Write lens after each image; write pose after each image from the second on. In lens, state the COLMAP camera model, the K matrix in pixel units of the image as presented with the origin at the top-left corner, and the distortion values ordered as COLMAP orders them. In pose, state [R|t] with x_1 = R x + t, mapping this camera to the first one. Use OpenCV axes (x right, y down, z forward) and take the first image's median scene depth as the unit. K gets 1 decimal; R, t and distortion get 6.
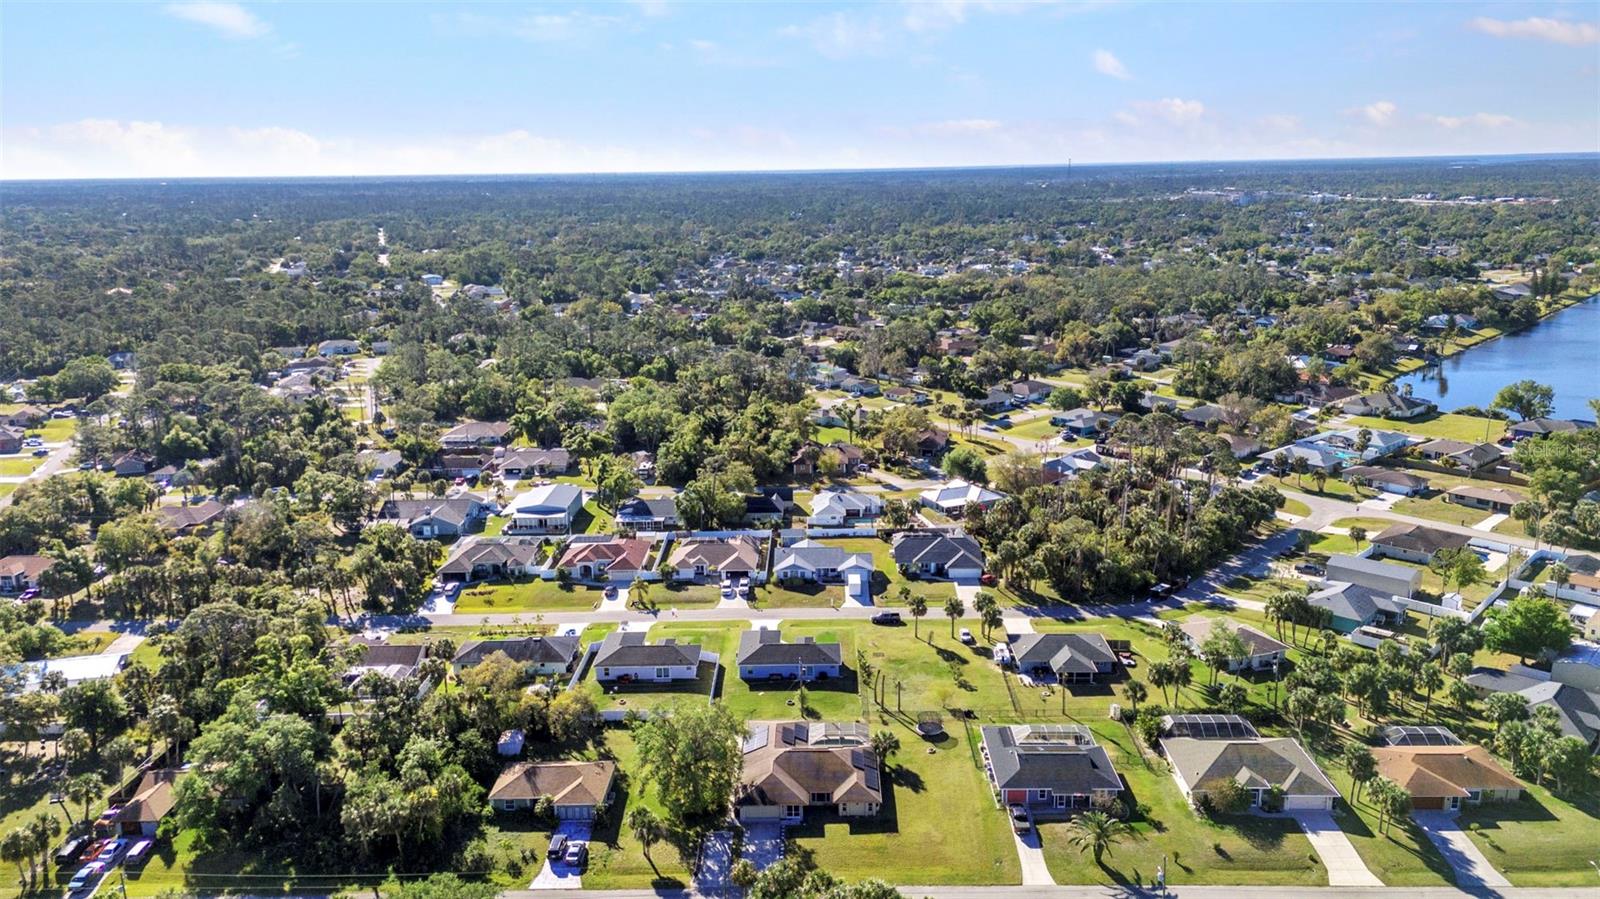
lens RADIAL K [[1165.6, 0, 801.4], [0, 1165.6, 451.6], [0, 0, 1]] dist [0.094382, -0.102394]
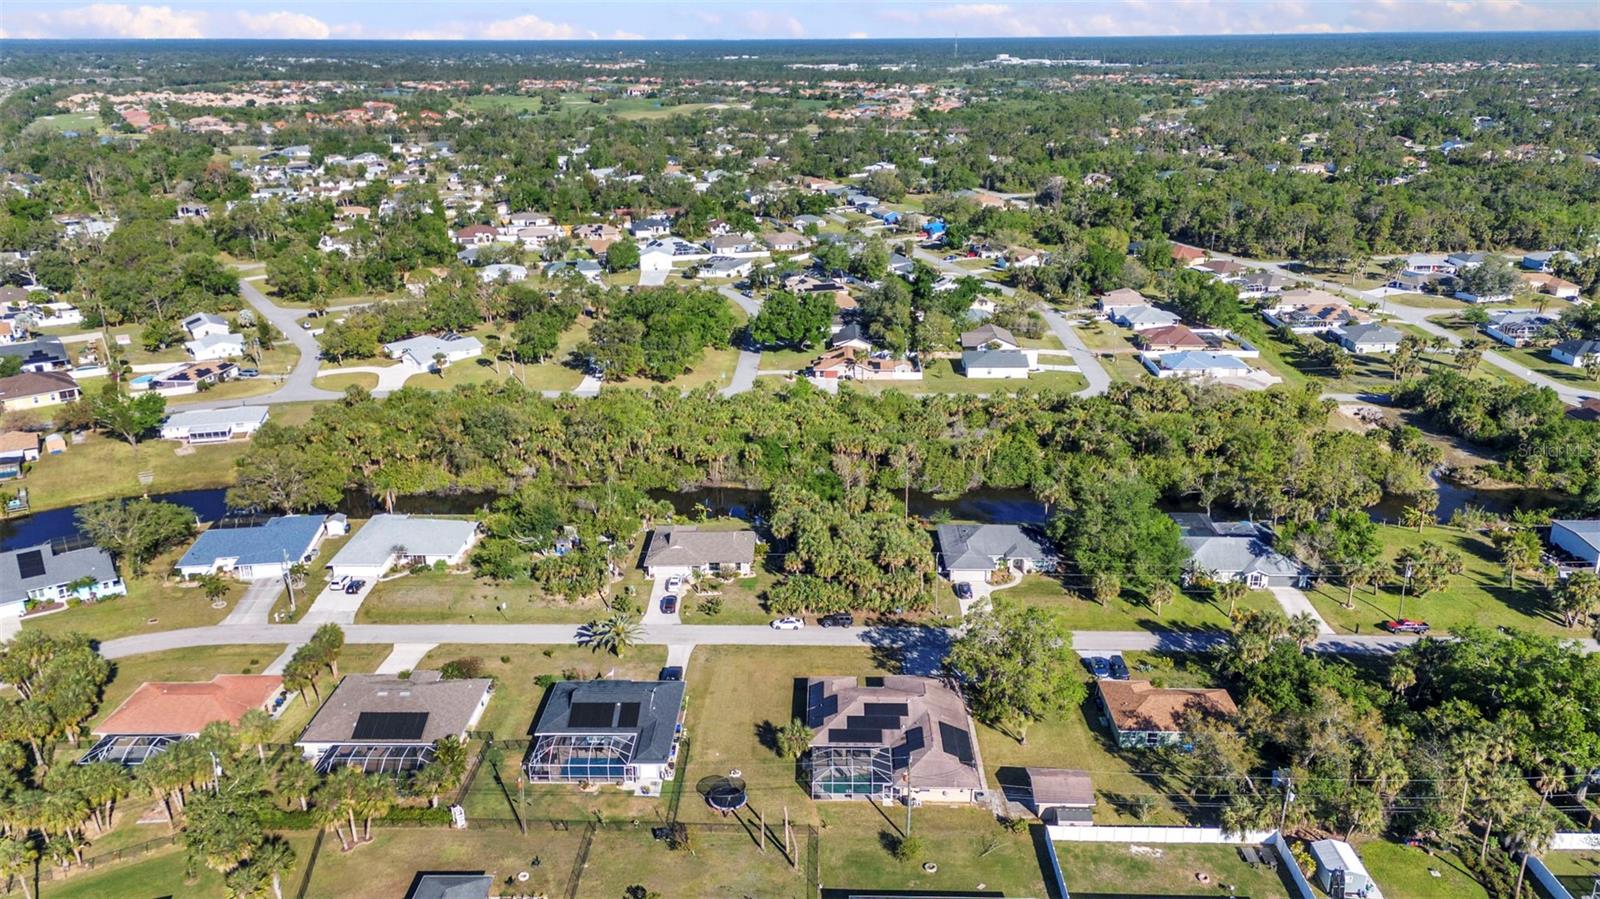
lens RADIAL K [[1165.6, 0, 801.4], [0, 1165.6, 451.6], [0, 0, 1]] dist [0.094382, -0.102394]
pose [[-0.999747, 0.018413, 0.012882, 0.042420], [0.022462, 0.835838, 0.548517, -0.288802], [-0.000668, 0.548668, -0.836040, 1.247745]]
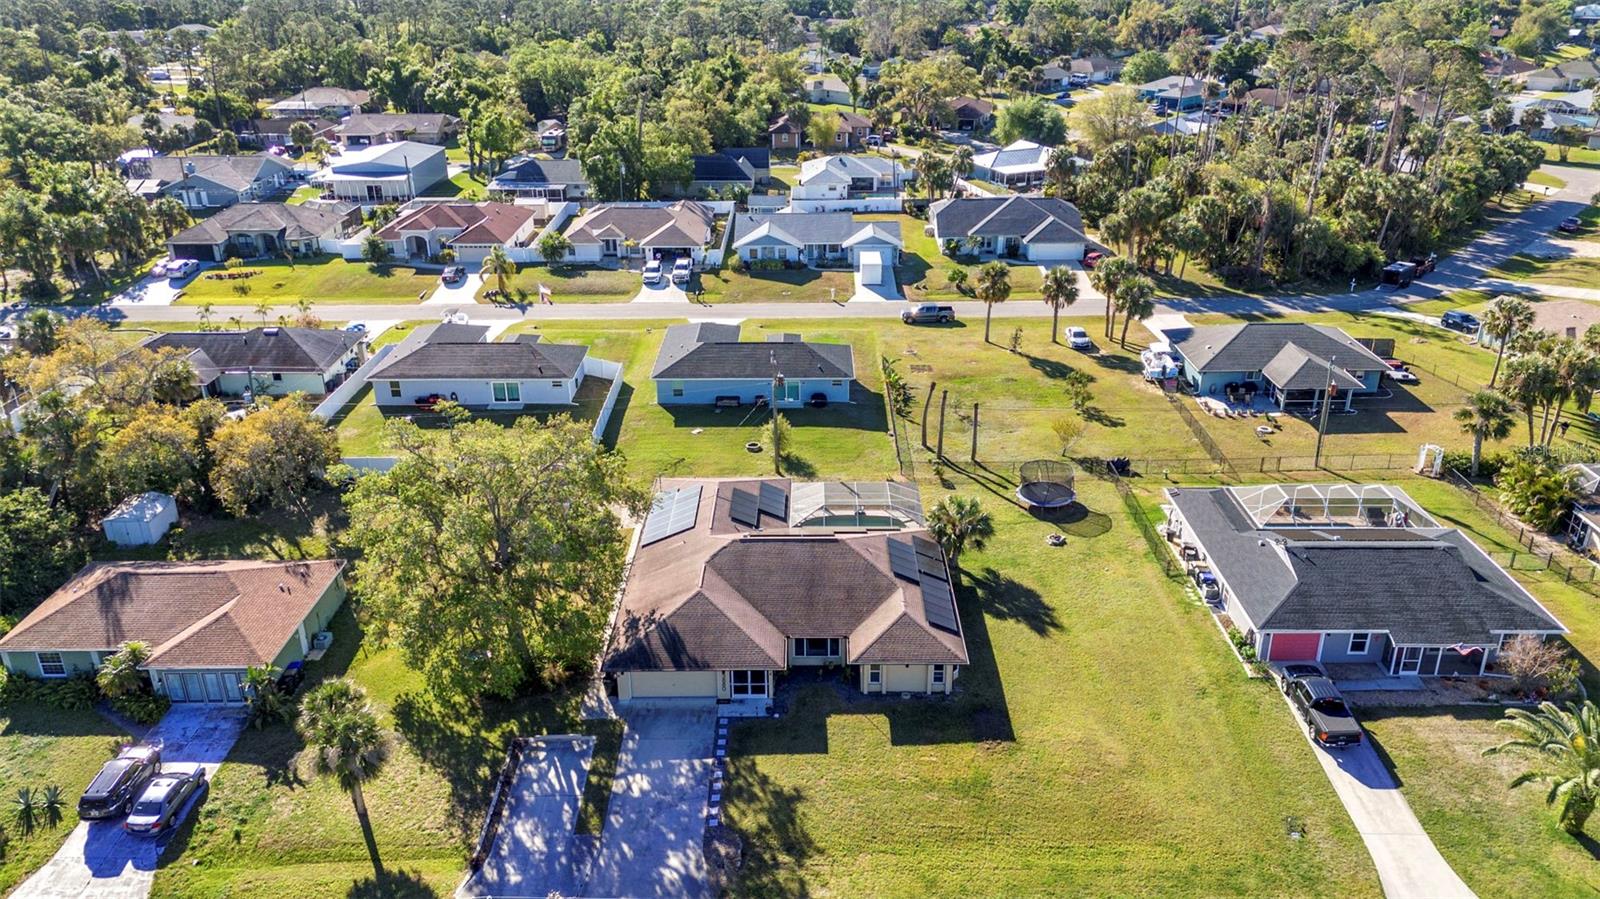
lens RADIAL K [[1166.4, 0, 802.1], [0, 1166.4, 456.5], [0, 0, 1]] dist [0.080312, -0.072159]
pose [[0.999904, 0.003600, 0.013366, 0.003928], [-0.005925, 0.983965, 0.178261, 0.114698], [-0.012510, -0.178323, 0.983892, 0.450664]]
